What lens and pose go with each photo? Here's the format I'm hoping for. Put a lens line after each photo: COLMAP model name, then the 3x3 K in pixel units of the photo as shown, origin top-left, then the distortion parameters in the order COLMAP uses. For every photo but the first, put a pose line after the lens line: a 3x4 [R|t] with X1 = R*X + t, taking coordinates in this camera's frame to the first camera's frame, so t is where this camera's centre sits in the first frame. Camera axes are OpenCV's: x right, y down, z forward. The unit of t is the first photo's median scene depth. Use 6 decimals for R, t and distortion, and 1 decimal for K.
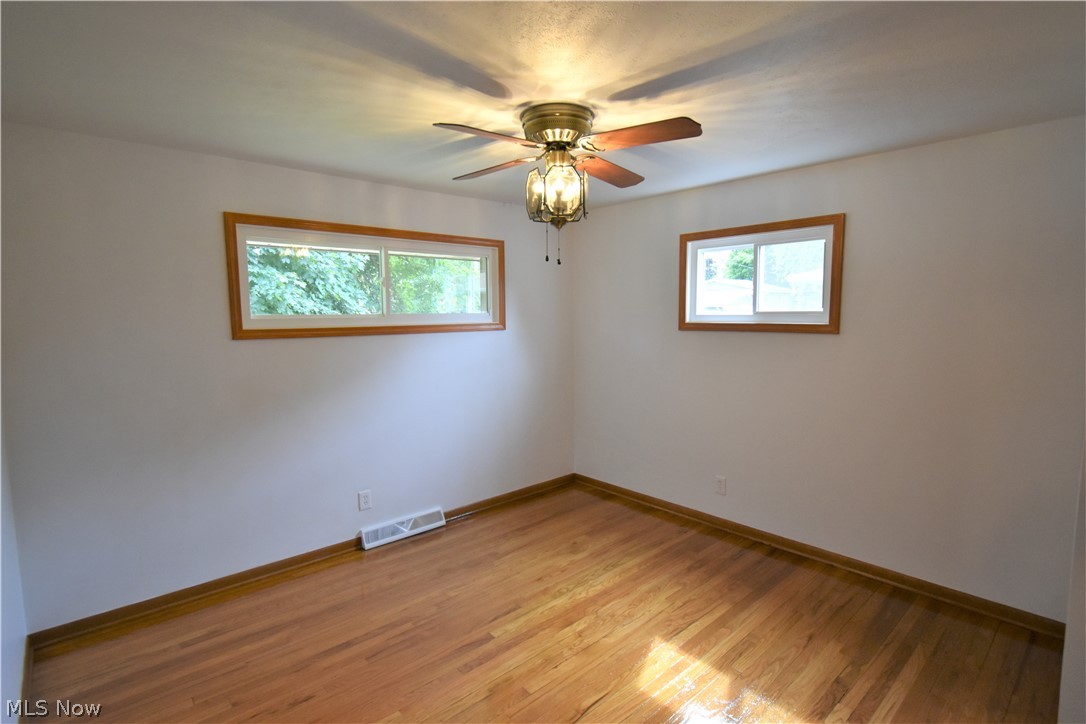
lens RADIAL K [[530.5, 0, 544.9], [0, 530.5, 361.1], [0, 0, 1]] dist [0.004663, 0.000455]
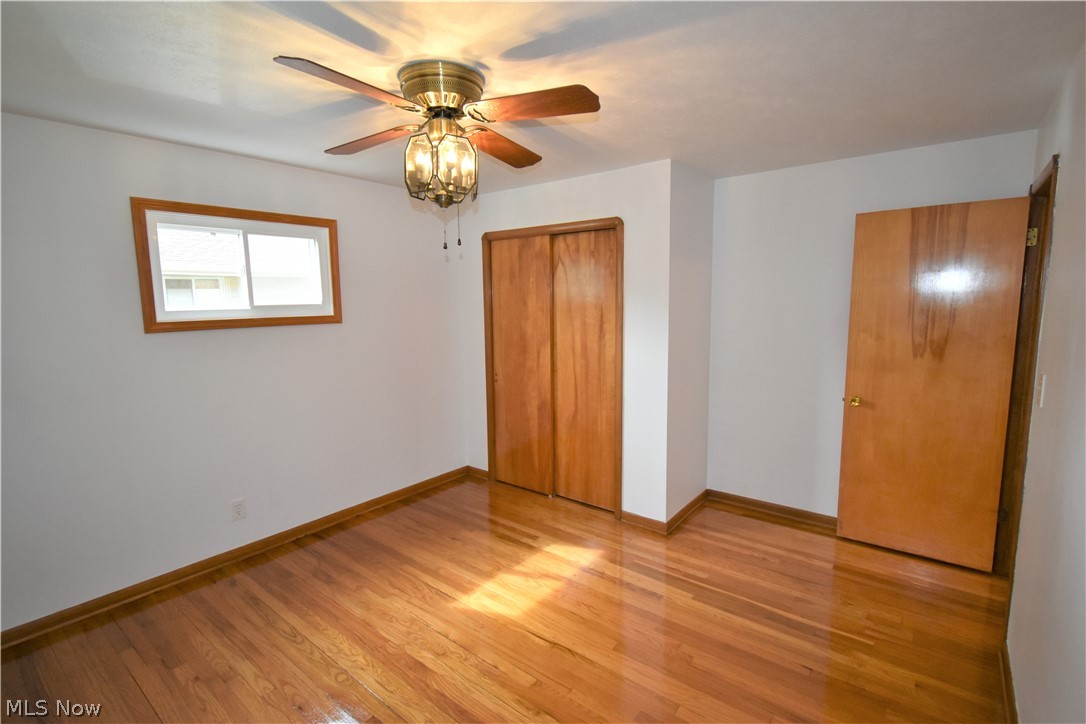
lens RADIAL K [[509.2, 0, 545.0], [0, 509.2, 362.0], [0, 0, 1]] dist [-0.002269, 0.000227]
pose [[-0.160238, -0.118541, 0.979935, -0.649629], [0.106014, 0.984953, 0.136484, -0.073411], [-0.981369, 0.125757, -0.145260, 0.750543]]
